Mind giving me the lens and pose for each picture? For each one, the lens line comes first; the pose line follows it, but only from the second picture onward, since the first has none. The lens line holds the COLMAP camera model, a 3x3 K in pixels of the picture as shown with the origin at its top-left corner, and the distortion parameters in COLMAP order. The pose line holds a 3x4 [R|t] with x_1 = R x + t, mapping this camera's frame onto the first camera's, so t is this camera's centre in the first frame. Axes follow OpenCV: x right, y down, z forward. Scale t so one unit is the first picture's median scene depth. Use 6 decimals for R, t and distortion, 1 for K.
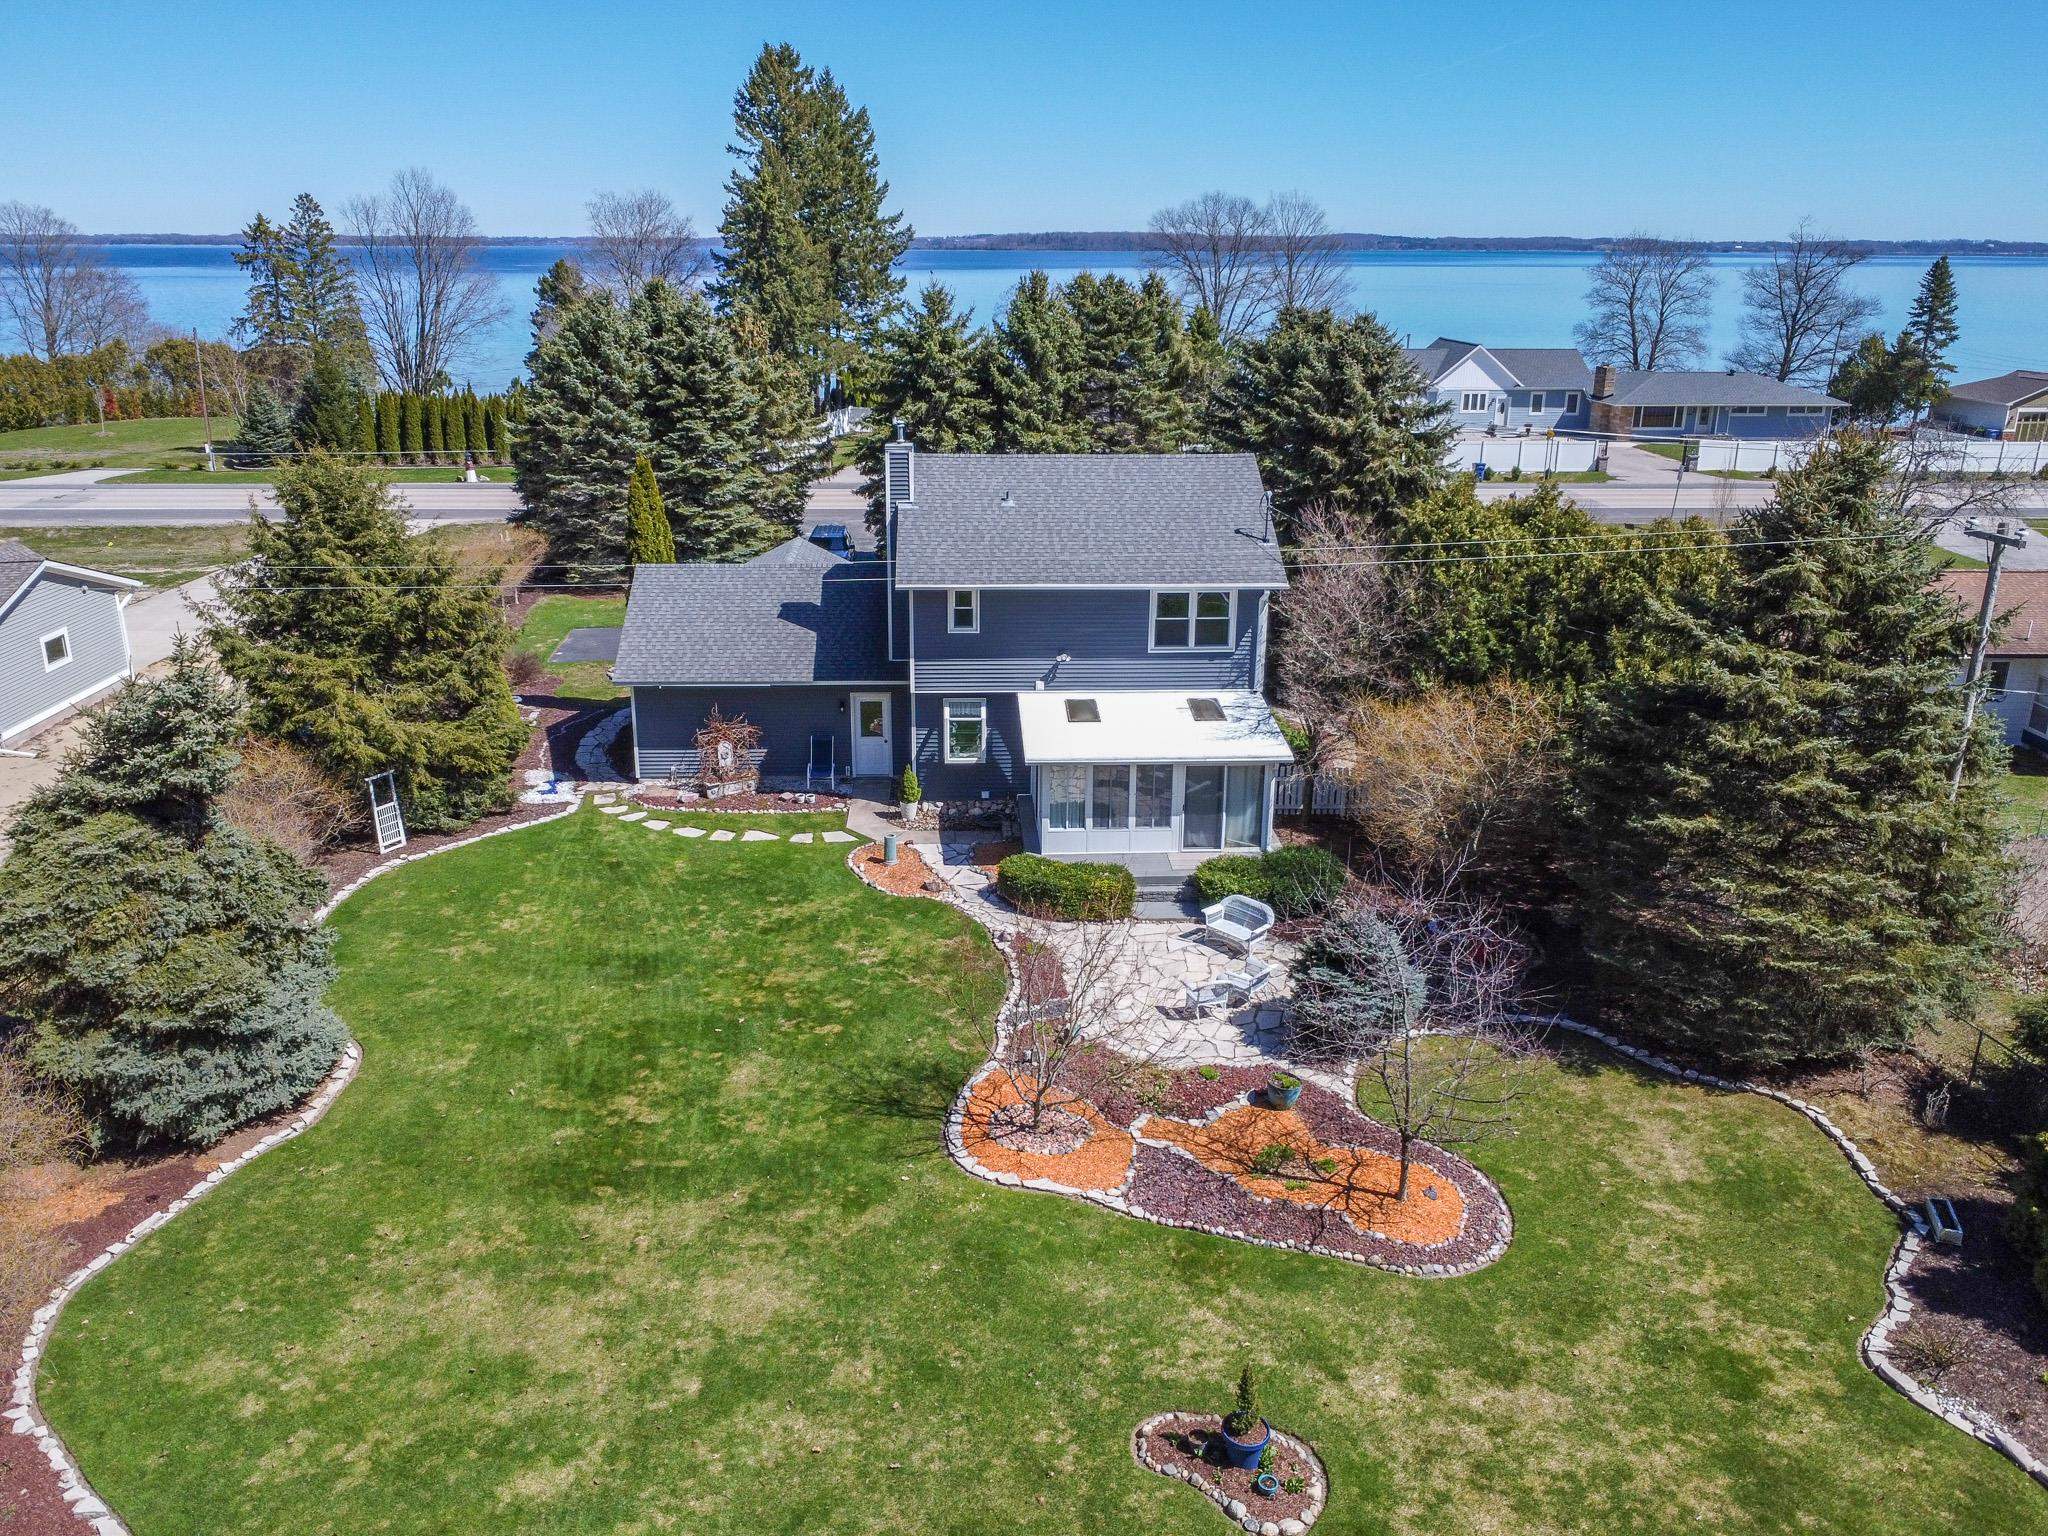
lens RADIAL K [[1535.8, 0, 1015.6], [0, 1535.8, 764.7], [0, 0, 1]] dist [0.004079, -0.013262]
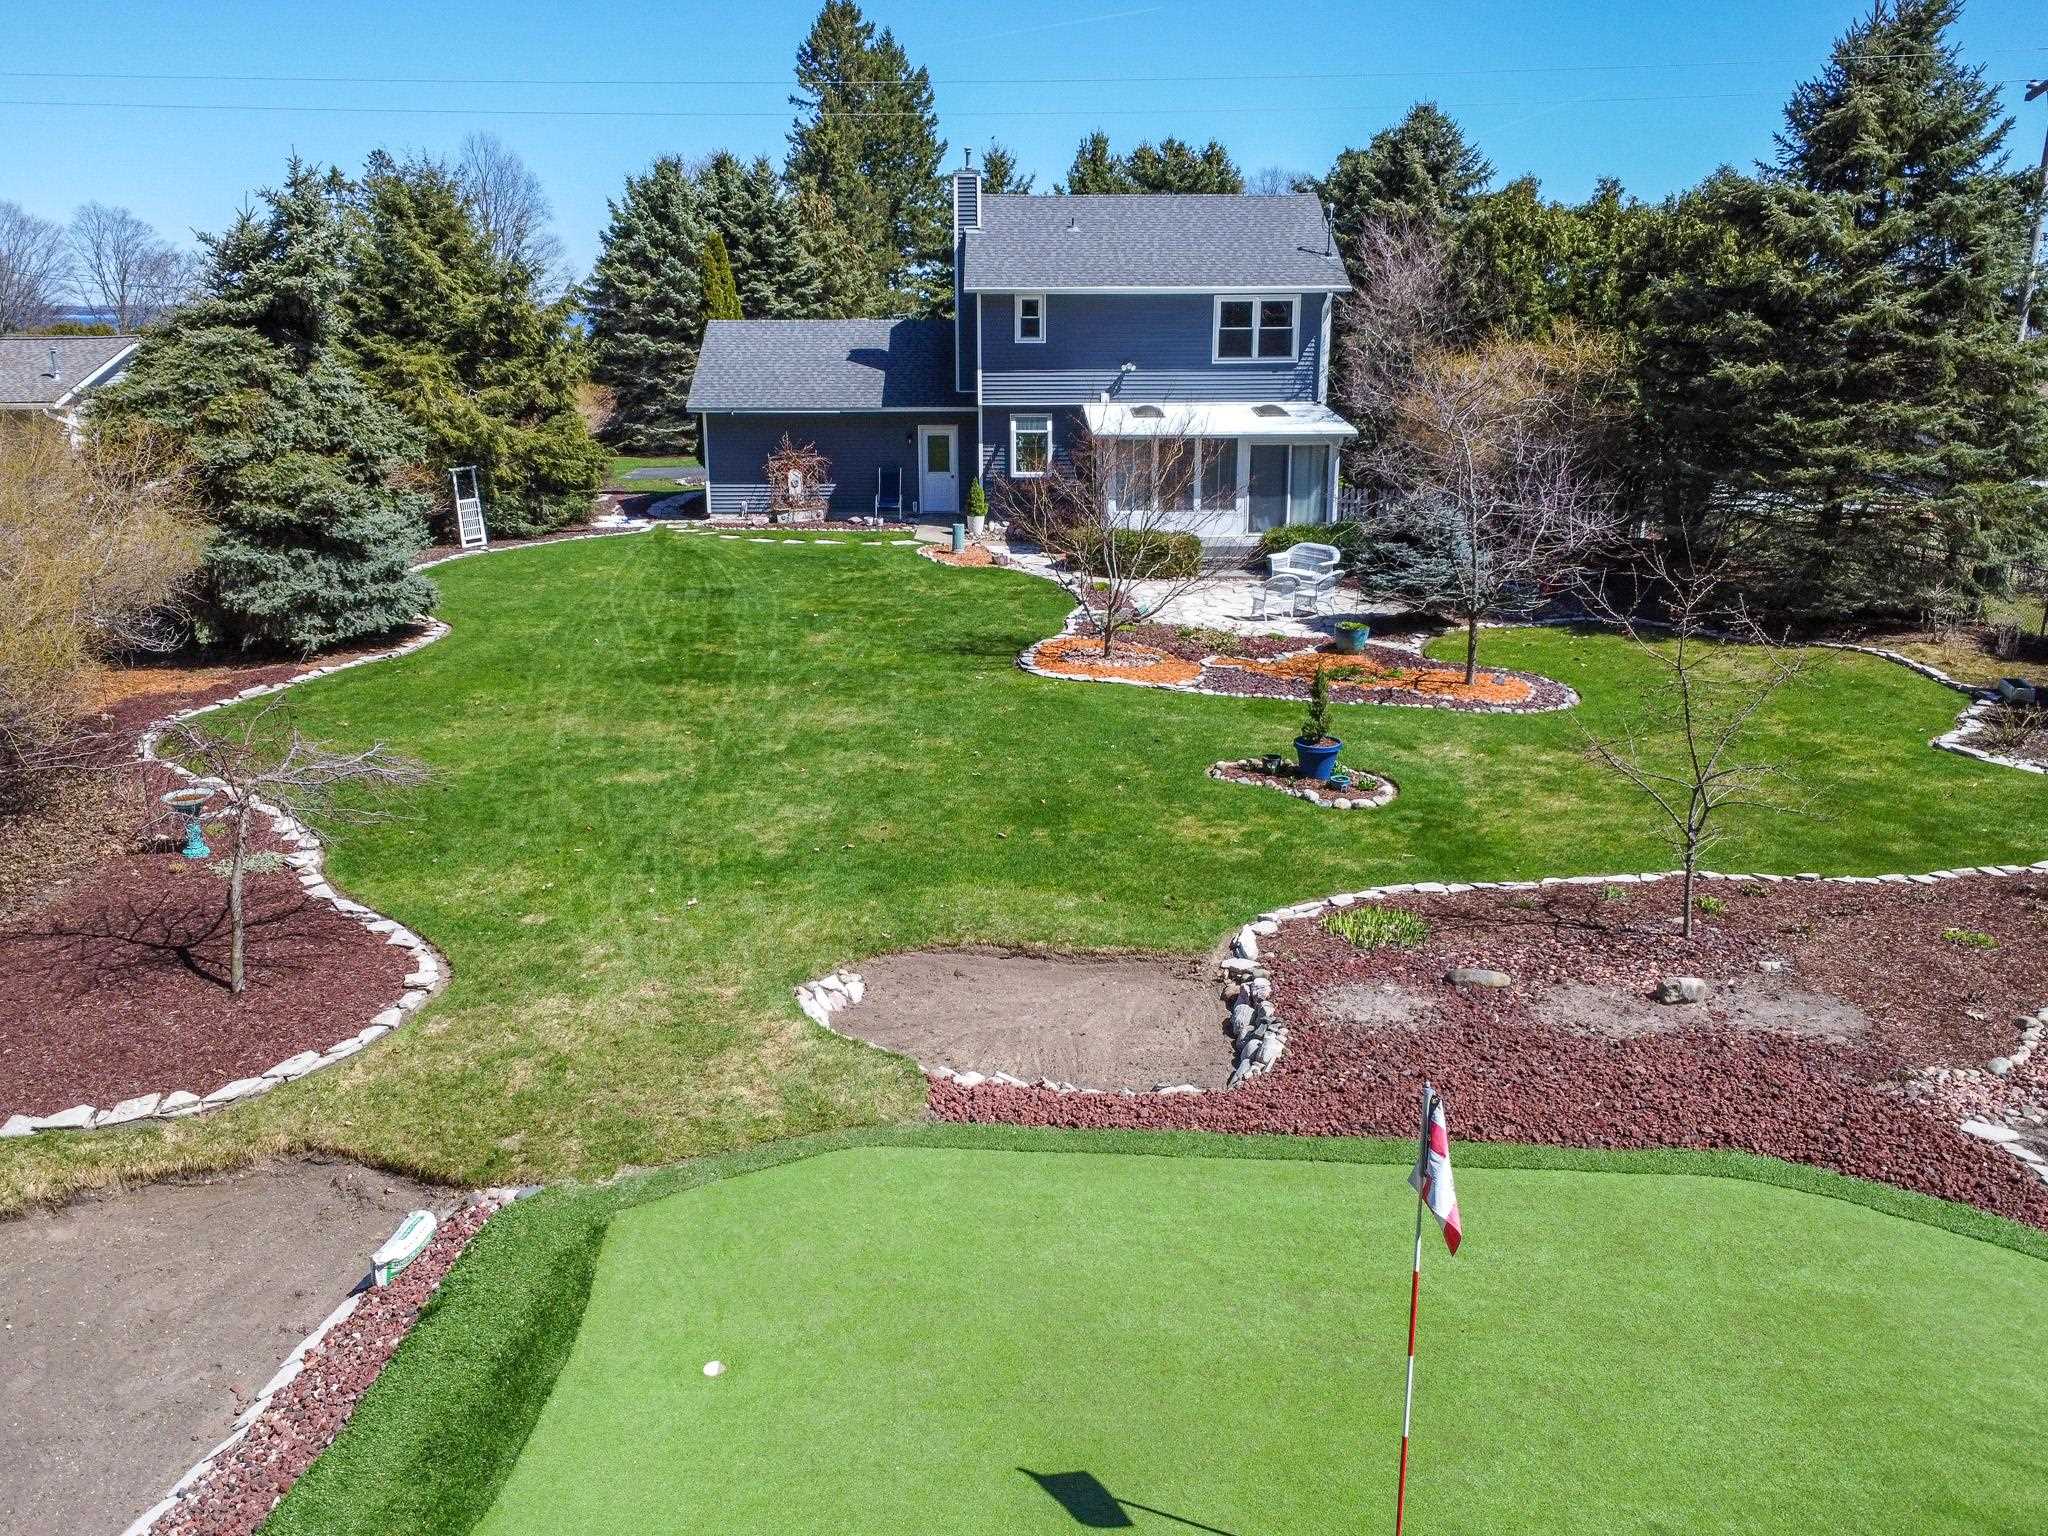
lens RADIAL K [[1566.4, 0, 1016.2], [0, 1566.4, 763.7], [0, 0, 1]] dist [-0.000512, -0.005774]
pose [[0.999419, 0.000344, -0.034084, -0.007666], [-0.001819, 0.999063, -0.043236, 0.236686], [0.034038, 0.043273, 0.998483, -0.024131]]
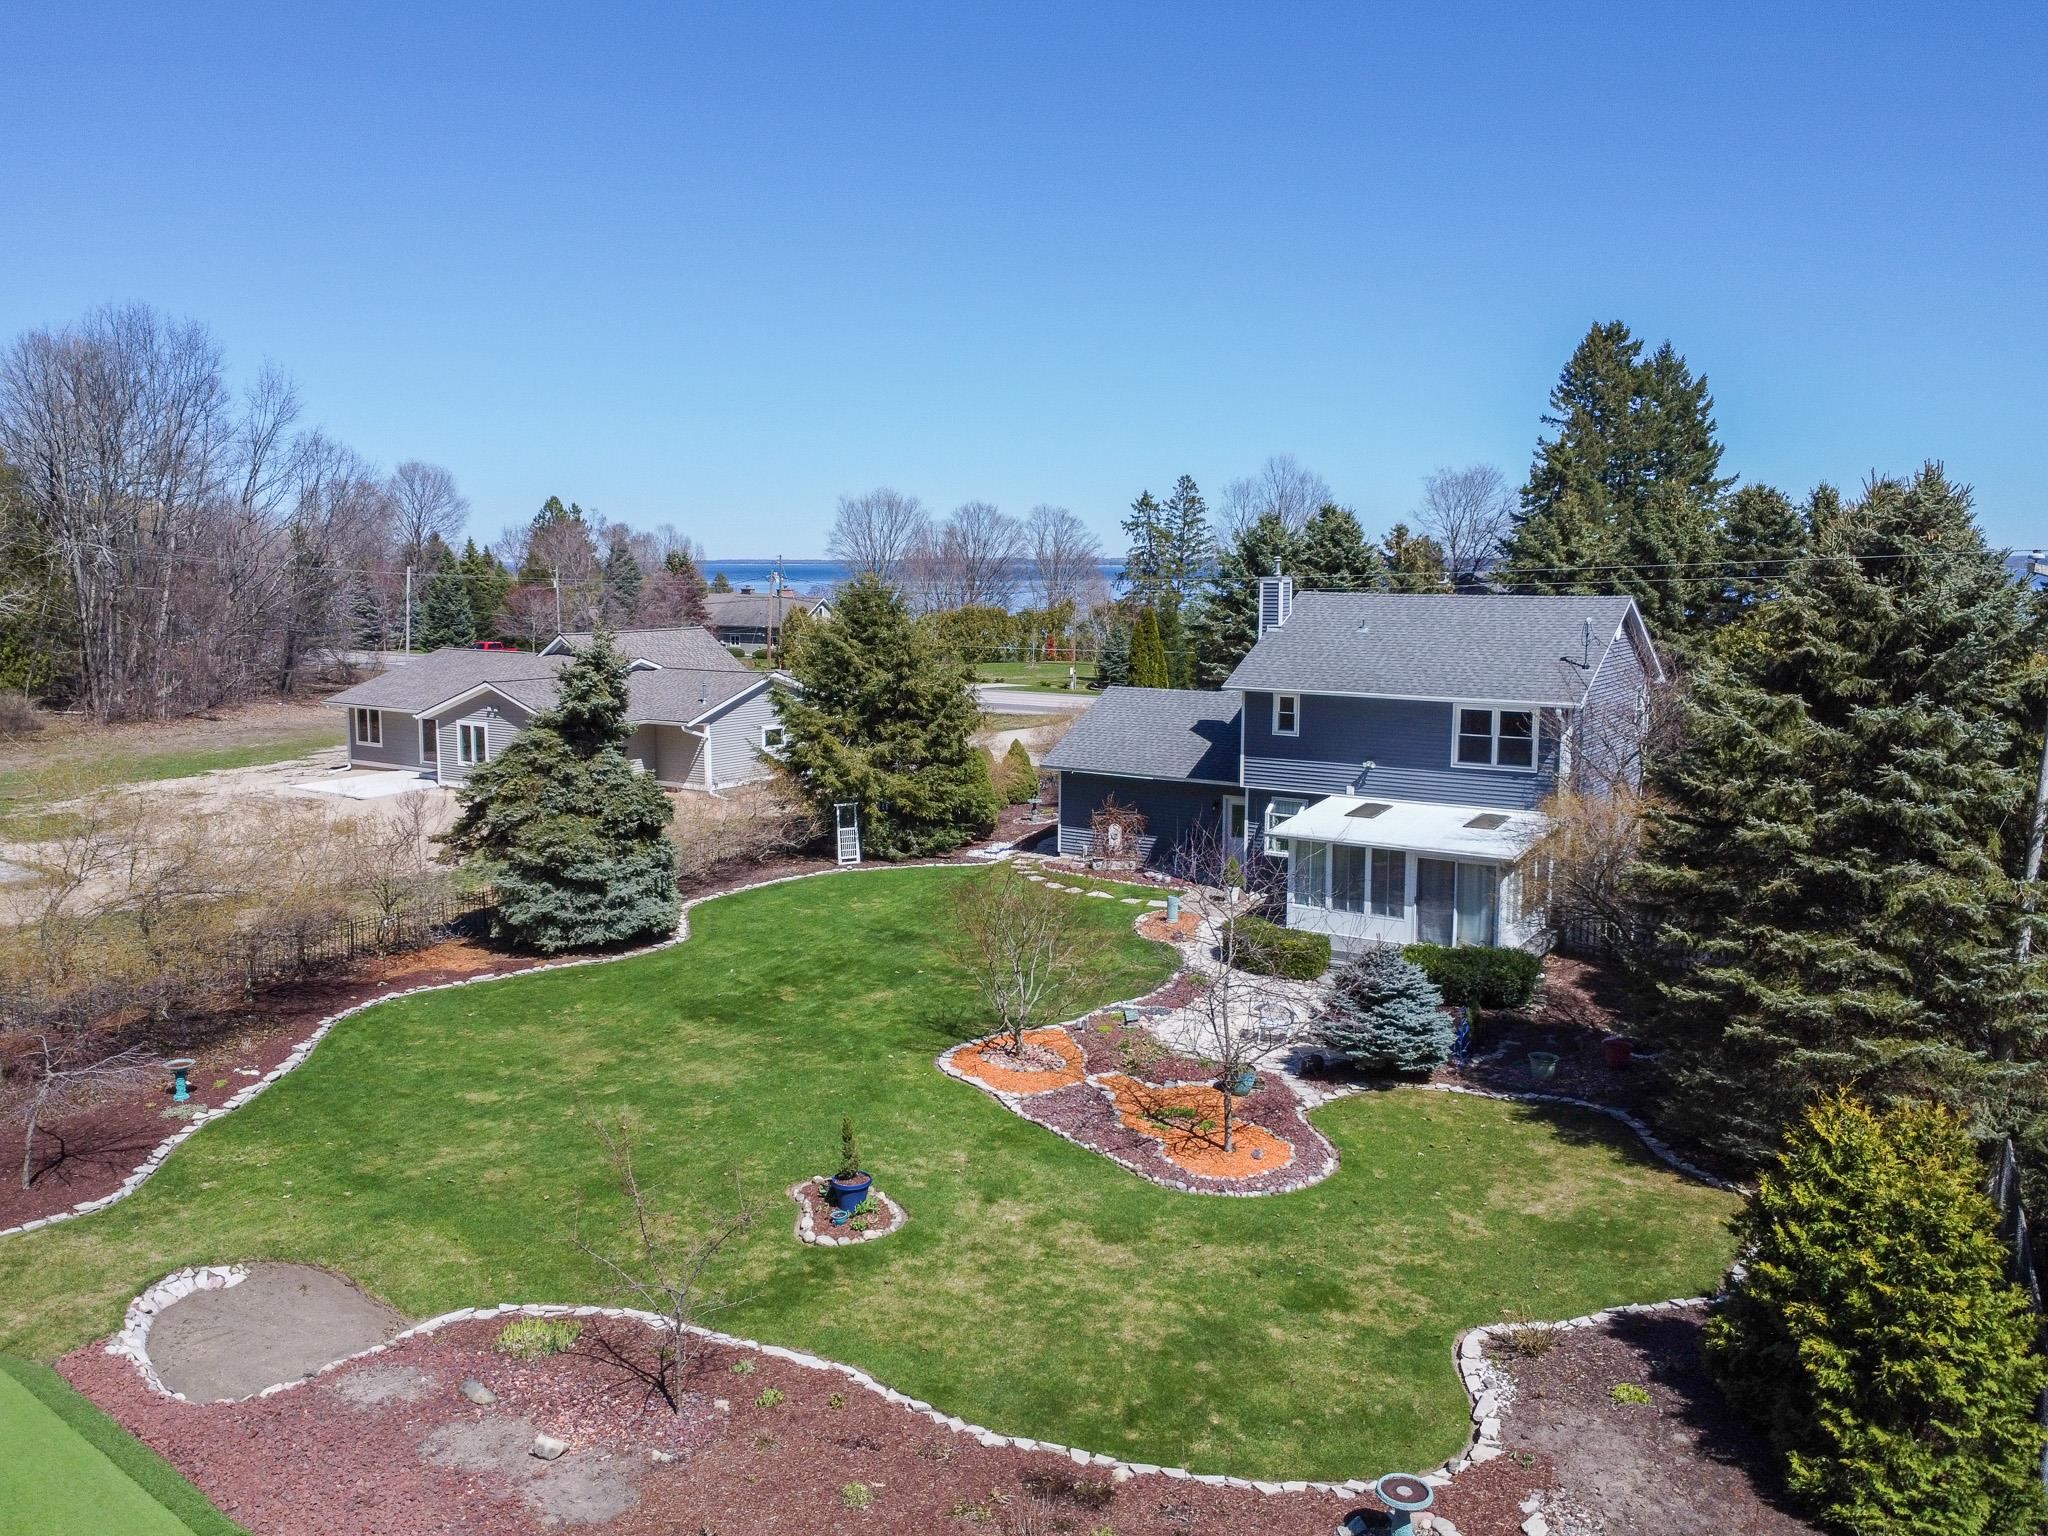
lens RADIAL K [[1542.8, 0, 1012.6], [0, 1542.8, 763.3], [0, 0, 1]] dist [0.004998, 0.000659]
pose [[0.806675, 0.071396, -0.586667, 0.458377], [-0.186031, 0.972890, -0.137396, 0.122480], [0.560953, 0.219972, 0.798088, 0.006940]]
